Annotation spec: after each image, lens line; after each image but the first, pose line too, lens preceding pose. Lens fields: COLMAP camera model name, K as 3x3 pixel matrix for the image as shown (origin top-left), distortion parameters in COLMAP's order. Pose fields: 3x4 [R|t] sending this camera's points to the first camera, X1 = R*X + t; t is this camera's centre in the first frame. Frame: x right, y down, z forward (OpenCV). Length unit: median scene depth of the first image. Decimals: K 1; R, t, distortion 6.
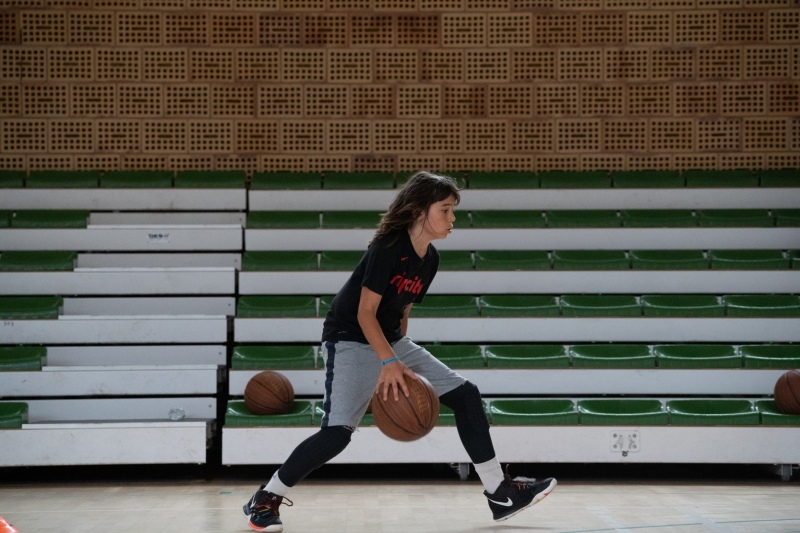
lens RADIAL K [[3449.0, 0, 401.3], [0, 3449.0, 269.2], [0, 0, 1]] dist [1.128909, 0.000000]
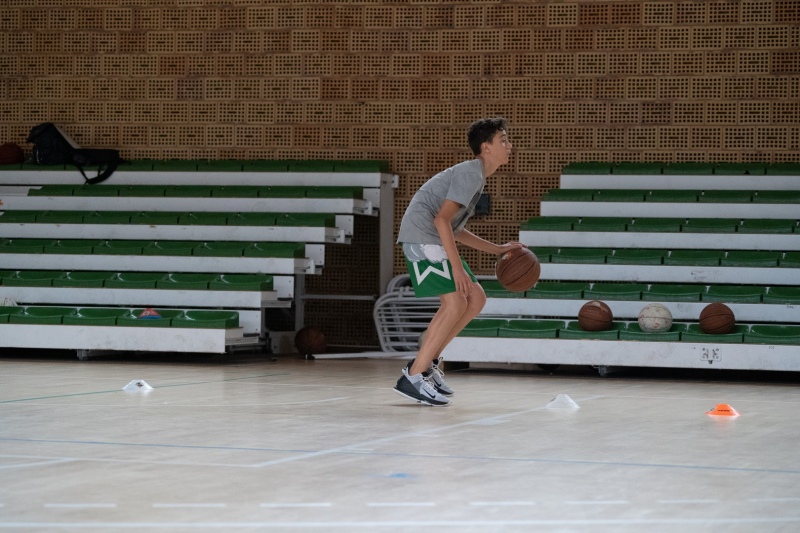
lens RADIAL K [[2434.6, 0, 399.6], [0, 2434.6, 268.4], [0, 0, 1]] dist [0.272030, 0.000000]
pose [[0.954927, 0.022223, -0.296006, 0.233789], [-0.017735, 0.999684, 0.017837, -0.000773], [0.296309, -0.011784, 0.955019, 0.007157]]
